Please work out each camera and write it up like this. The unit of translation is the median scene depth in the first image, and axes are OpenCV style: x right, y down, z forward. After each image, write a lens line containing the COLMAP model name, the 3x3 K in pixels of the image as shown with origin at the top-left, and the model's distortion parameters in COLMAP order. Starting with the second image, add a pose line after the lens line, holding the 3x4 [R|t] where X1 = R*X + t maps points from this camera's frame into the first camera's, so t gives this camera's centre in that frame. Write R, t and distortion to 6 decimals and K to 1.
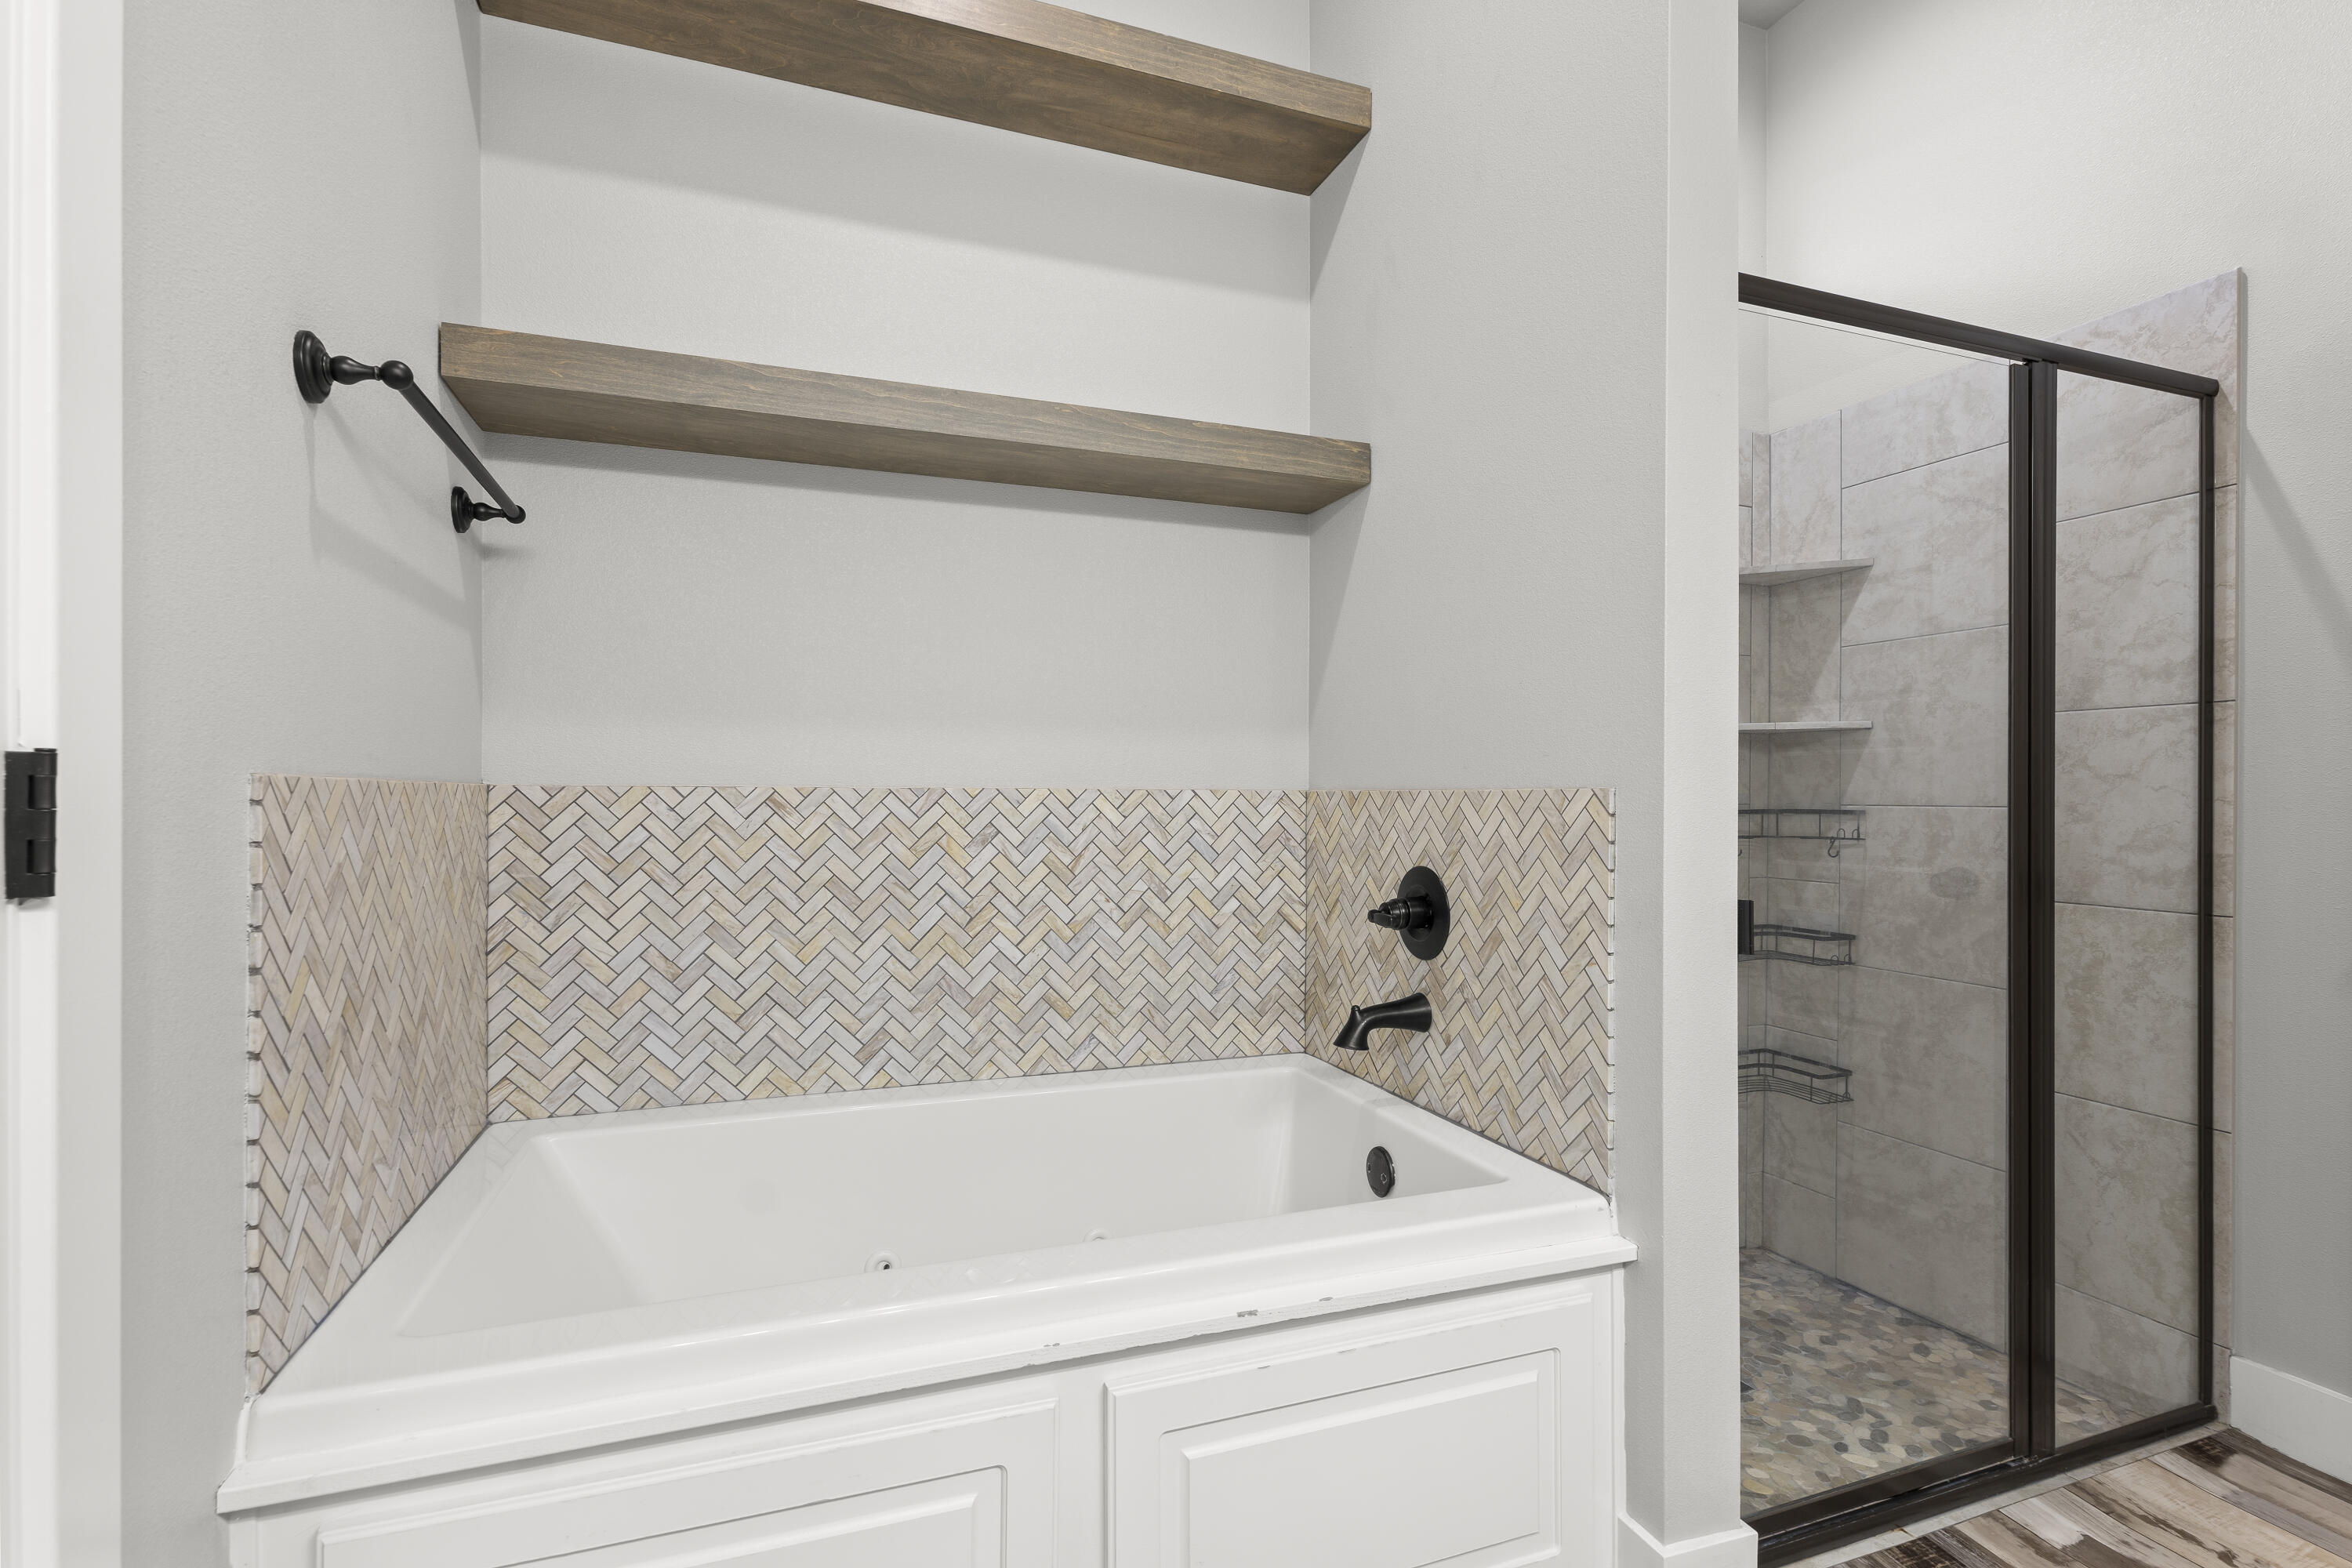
lens RADIAL K [[1094.7, 0, 1173.1], [0, 1094.7, 799.3], [0, 0, 1]] dist [0.000691, -0.000899]
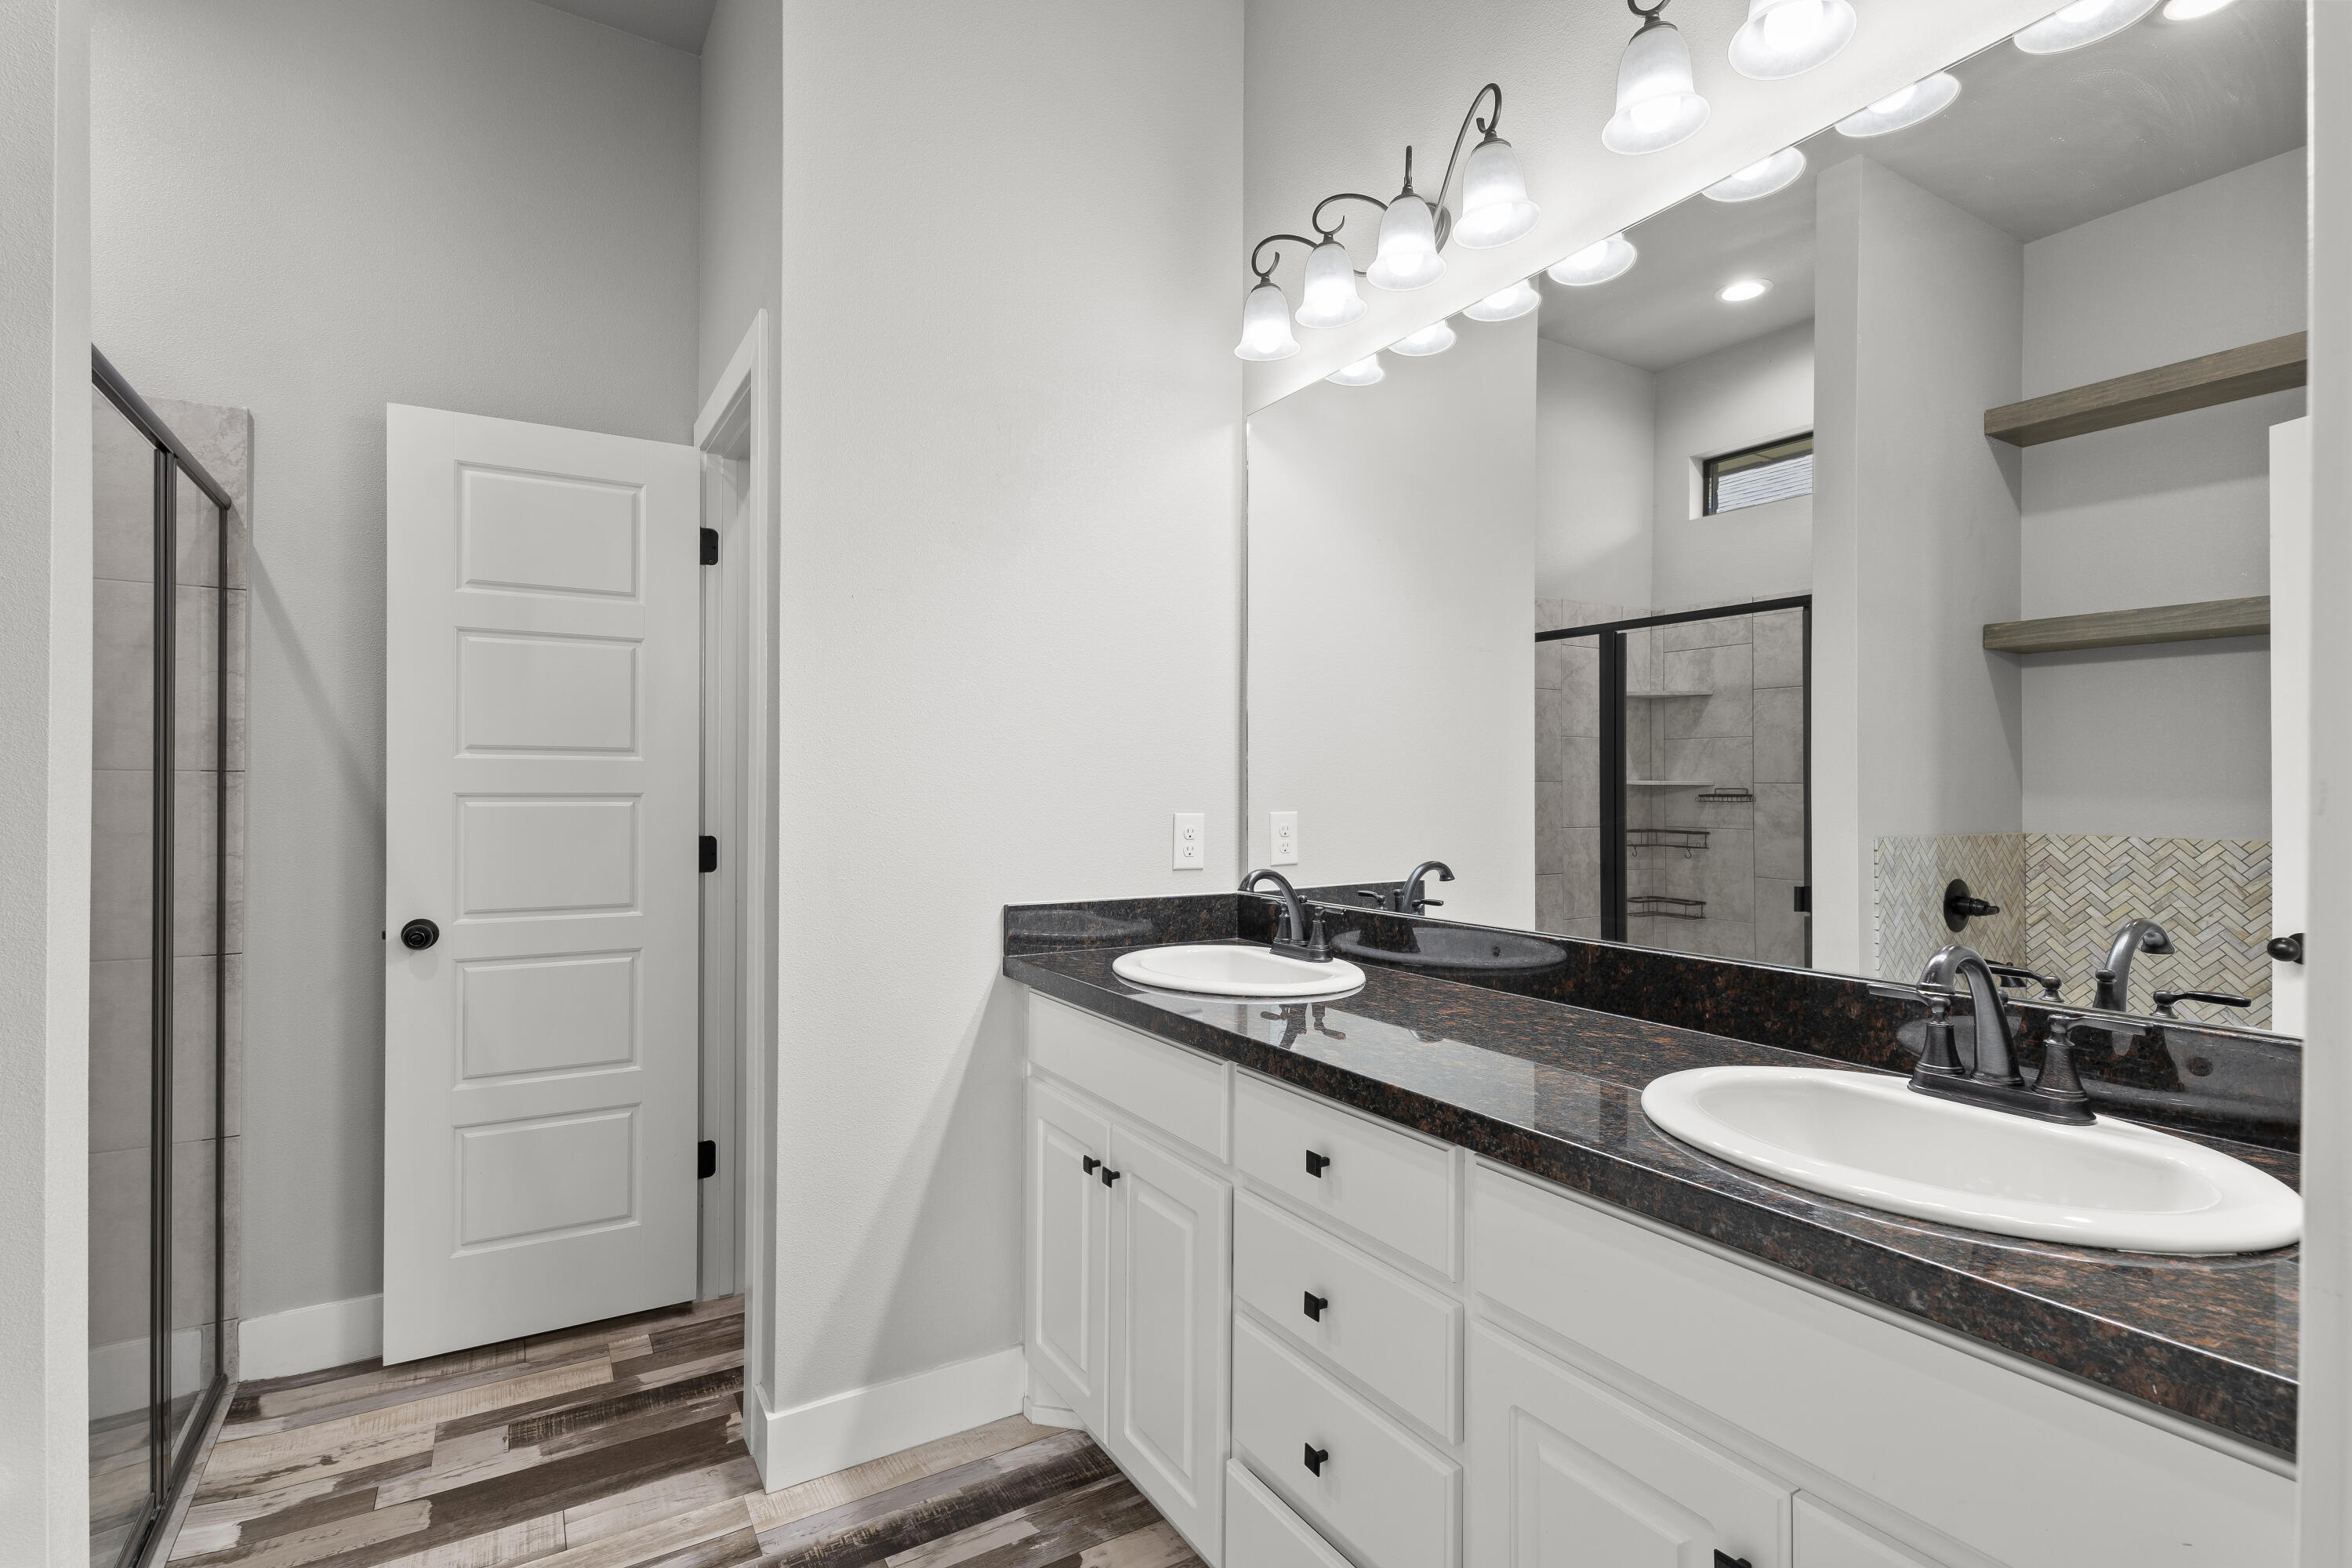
lens RADIAL K [[1094.7, 0, 1171.8], [0, 1094.7, 785.6], [0, 0, 1]] dist [0.000691, -0.000899]
pose [[-0.179701, -0.002713, 0.983718, -0.399455], [-0.002038, 0.999995, 0.002385, -0.082893], [-0.983719, -0.001576, -0.179705, 0.230701]]
